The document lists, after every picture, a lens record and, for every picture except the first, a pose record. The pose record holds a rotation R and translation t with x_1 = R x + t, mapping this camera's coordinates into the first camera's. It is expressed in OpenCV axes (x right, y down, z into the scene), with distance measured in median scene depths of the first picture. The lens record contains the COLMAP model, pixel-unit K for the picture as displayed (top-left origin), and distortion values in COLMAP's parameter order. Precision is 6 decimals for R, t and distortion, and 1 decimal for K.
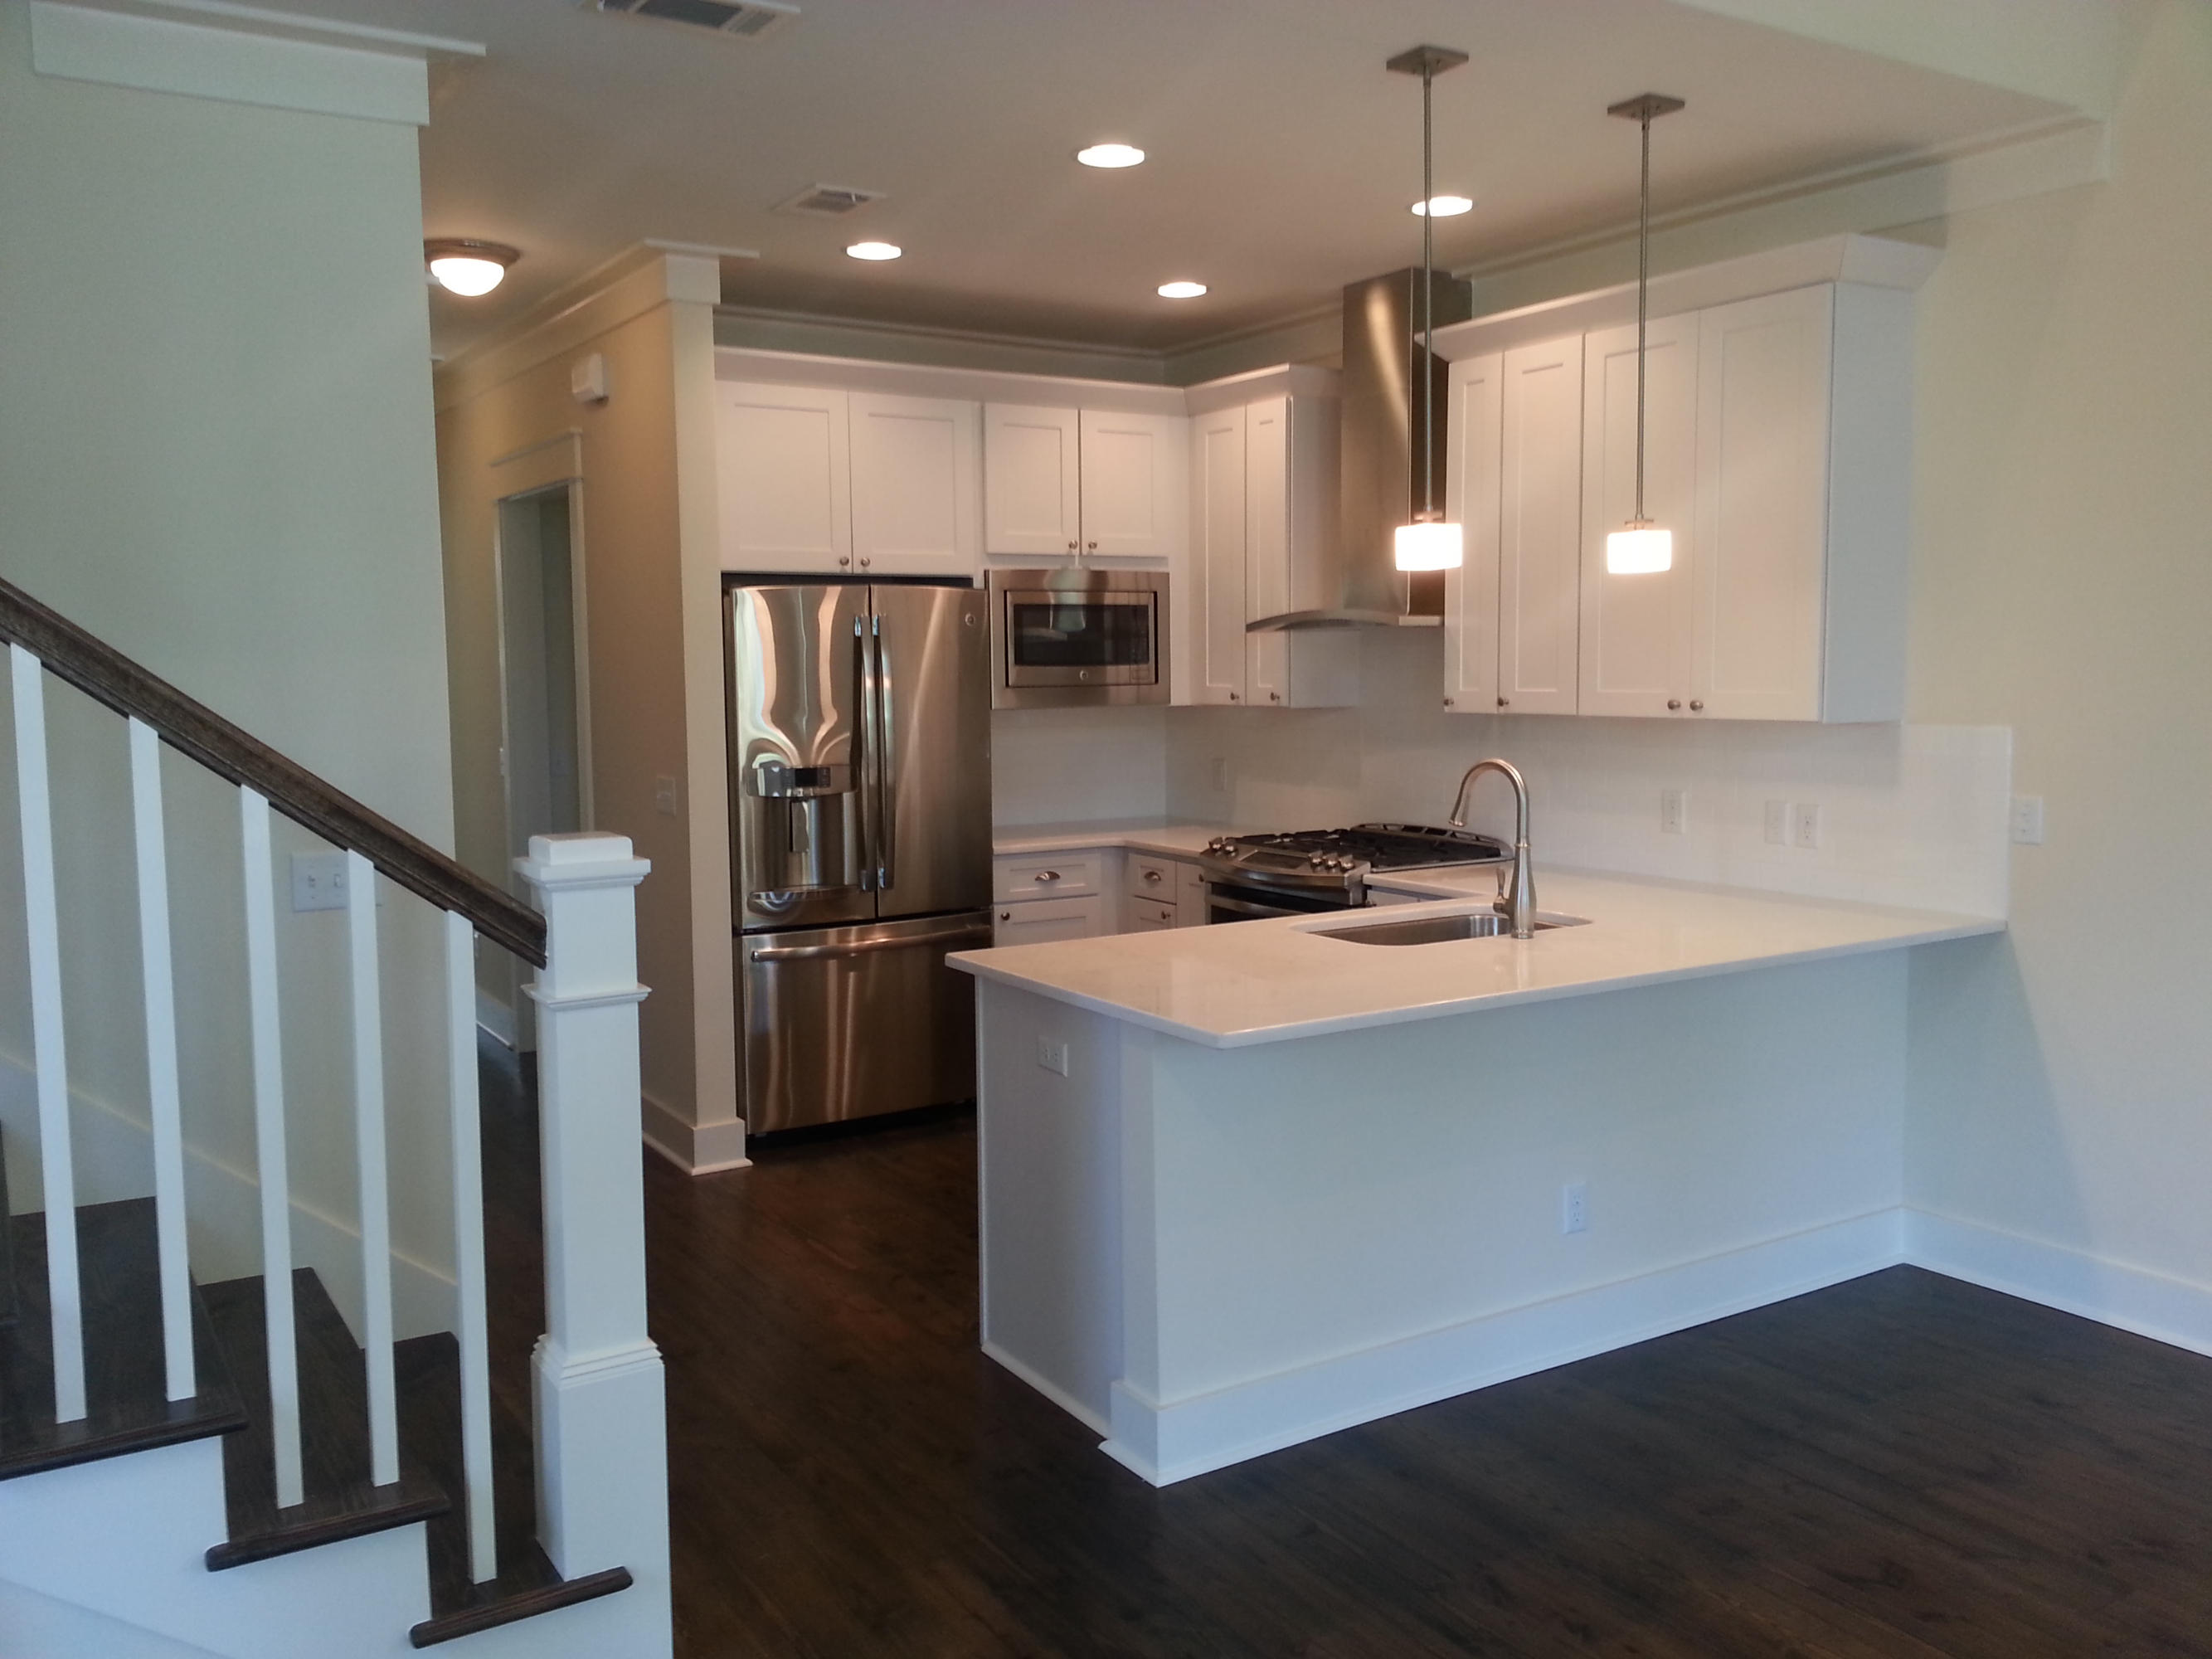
lens RADIAL K [[1794.6, 0, 1106.0], [0, 1794.6, 829.5], [0, 0, 1]] dist [0.091913, -0.006794]
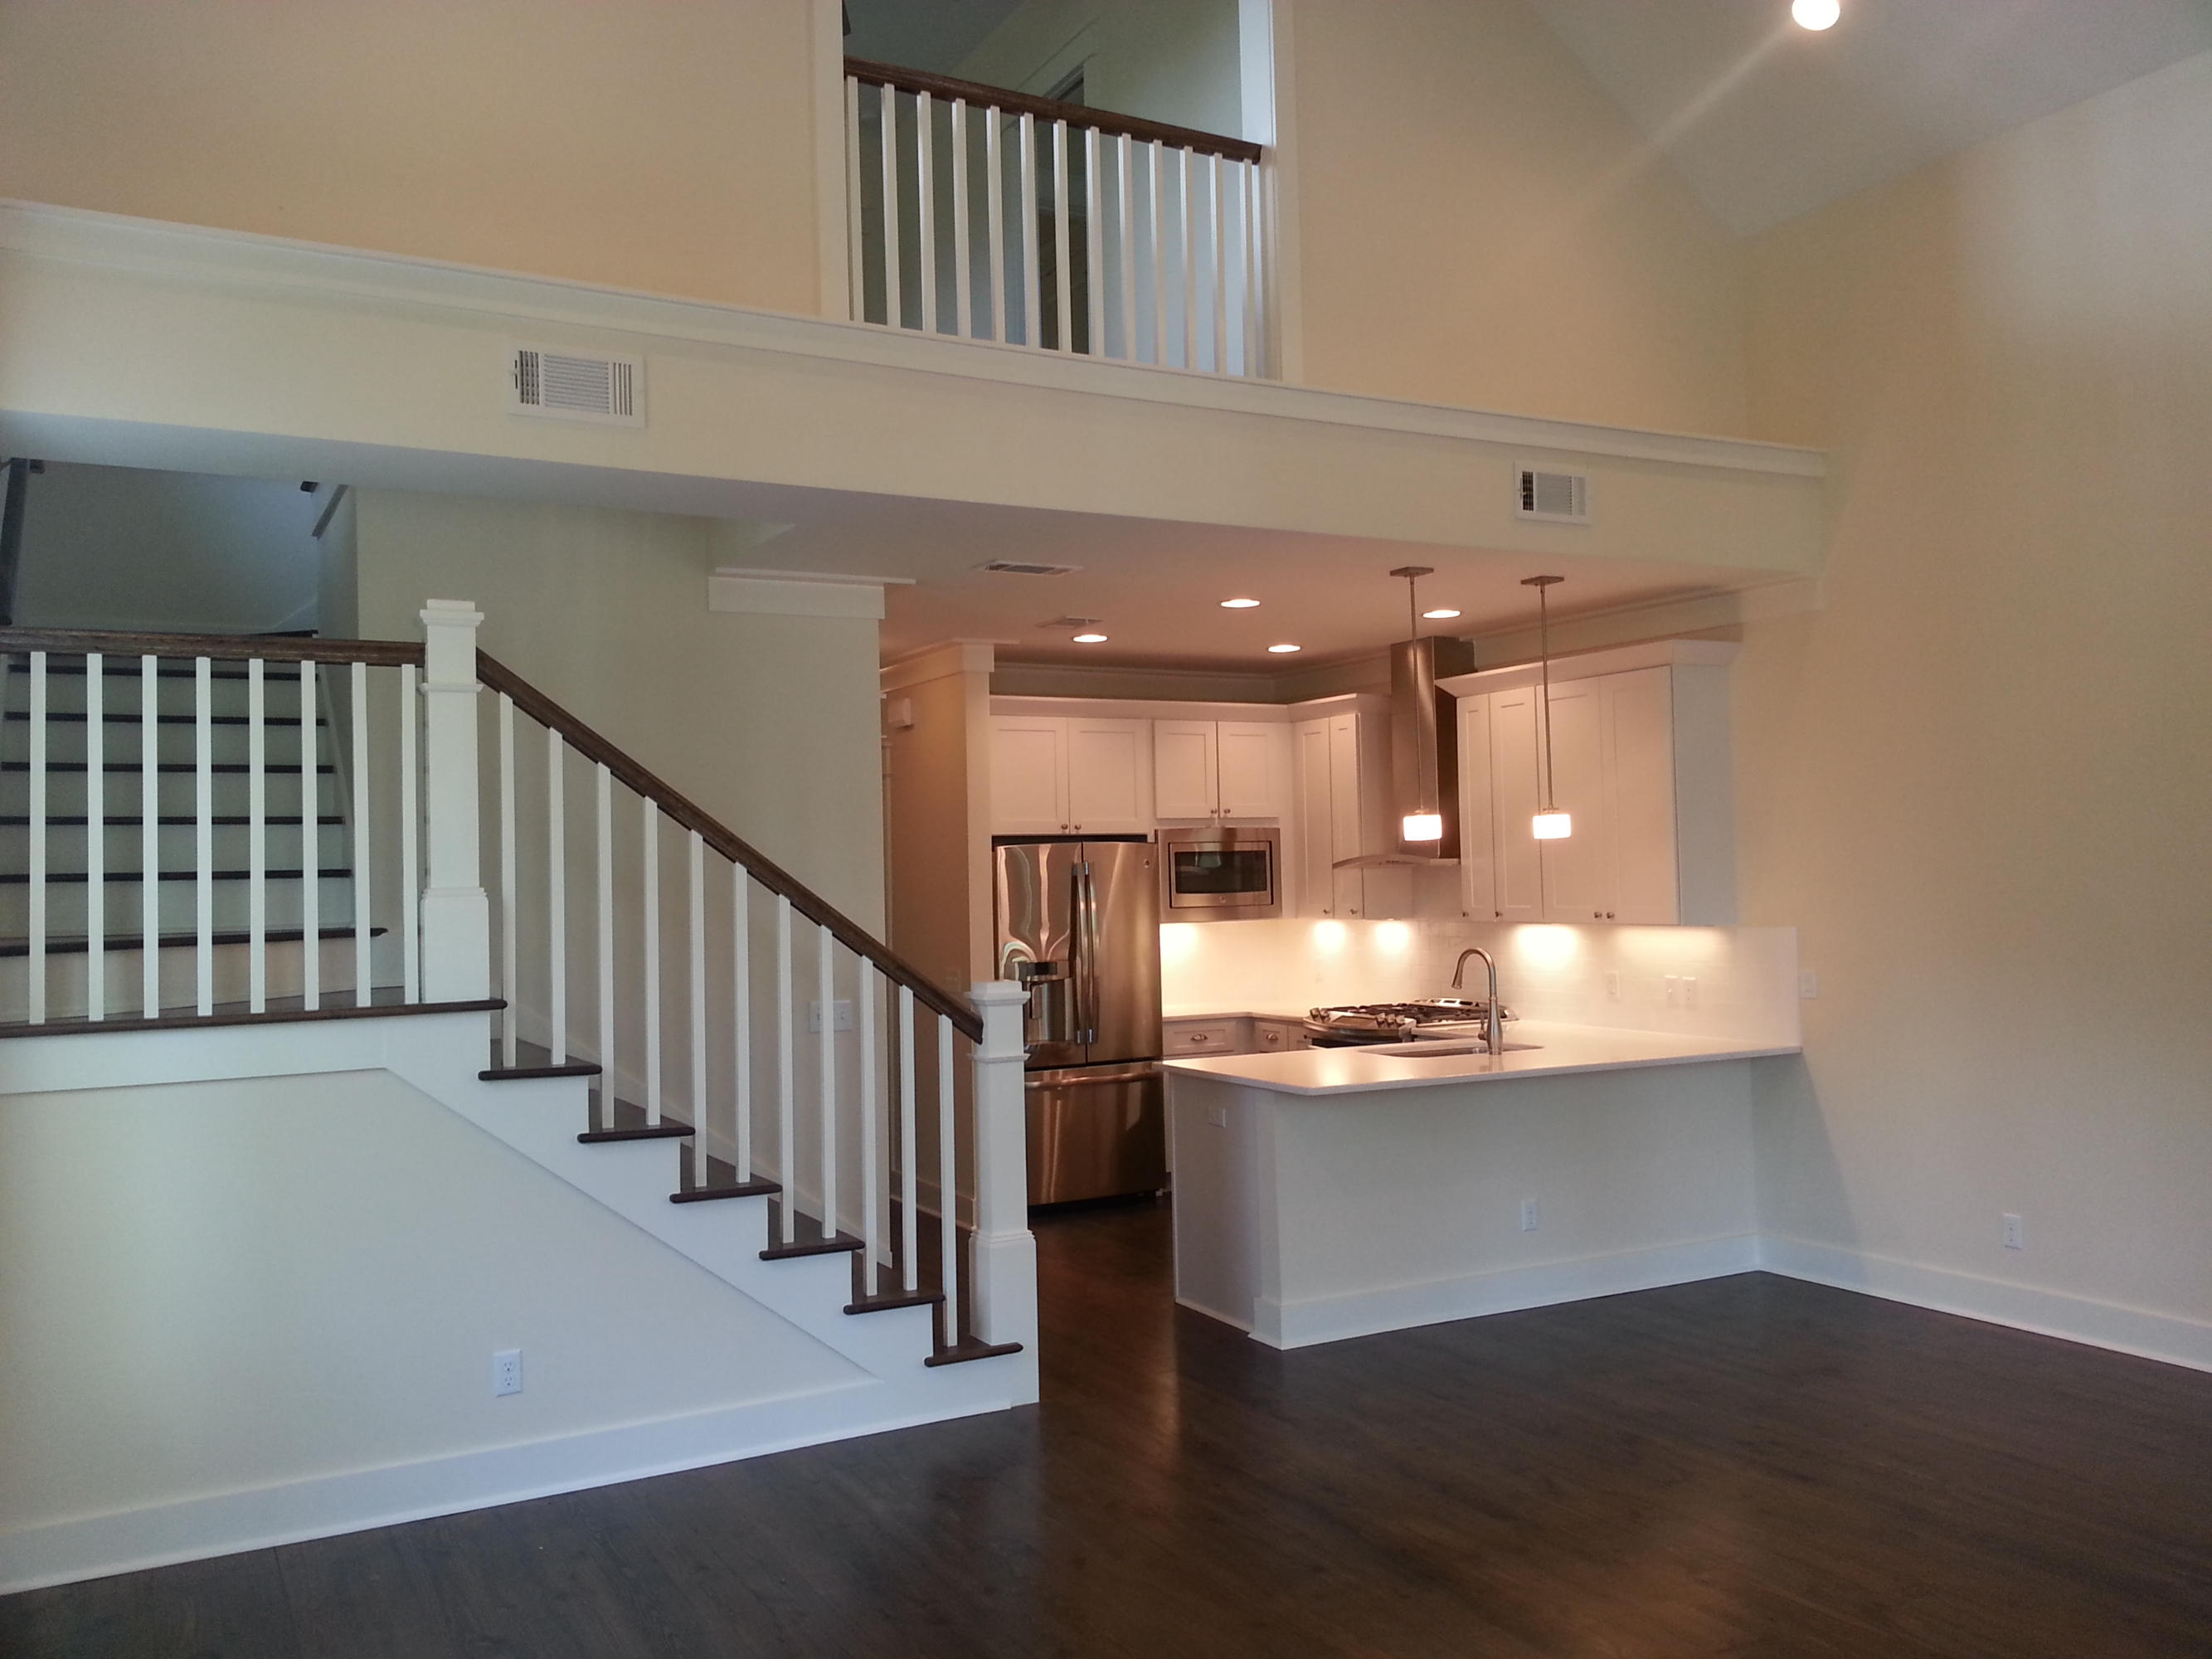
lens RADIAL K [[1794.6, 0, 1106.0], [0, 1794.6, 829.5], [0, 0, 1]] dist [0.091913, -0.006794]
pose [[0.997873, -0.014506, -0.063556, -0.014719], [0.006564, 0.992331, -0.123432, 0.042453], [0.064859, 0.122752, 0.990316, -0.519555]]
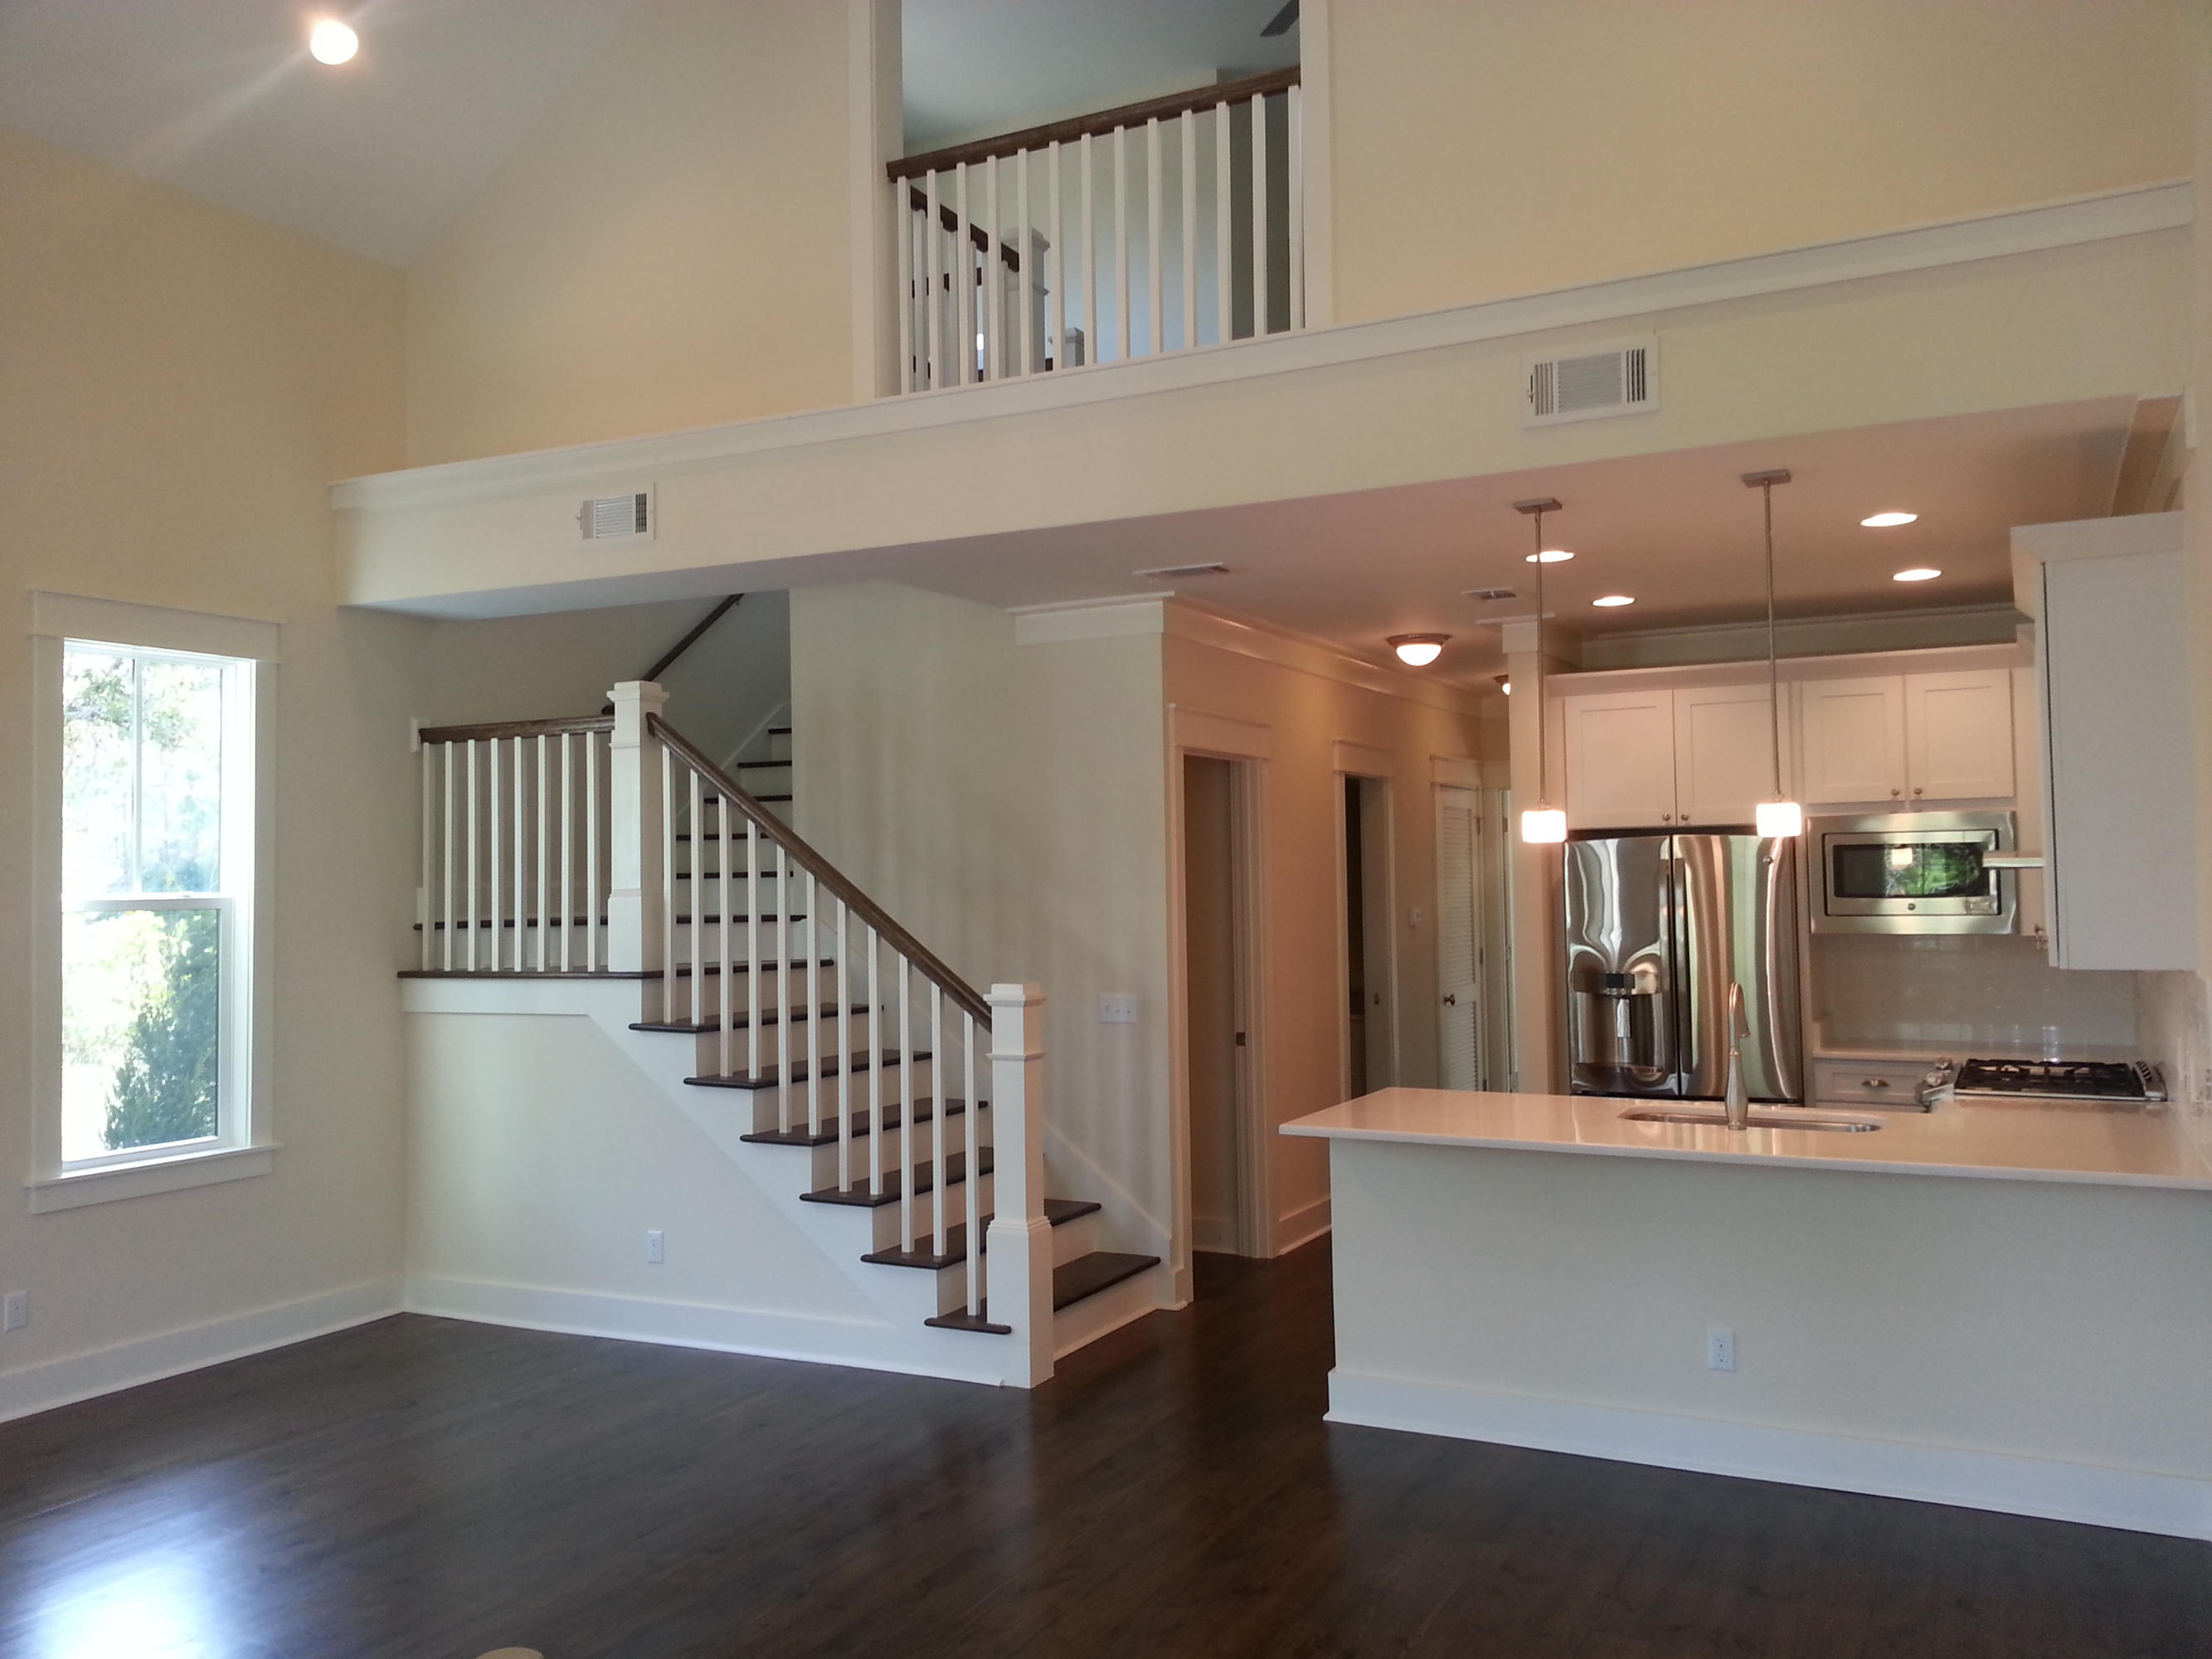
lens RADIAL K [[1794.6, 0, 1106.0], [0, 1794.6, 829.5], [0, 0, 1]] dist [0.091913, -0.006794]
pose [[0.510193, -0.023264, -0.859745, 0.809766], [-0.074263, 0.994709, -0.070985, -0.017325], [0.856848, 0.100064, 0.505766, -0.013658]]
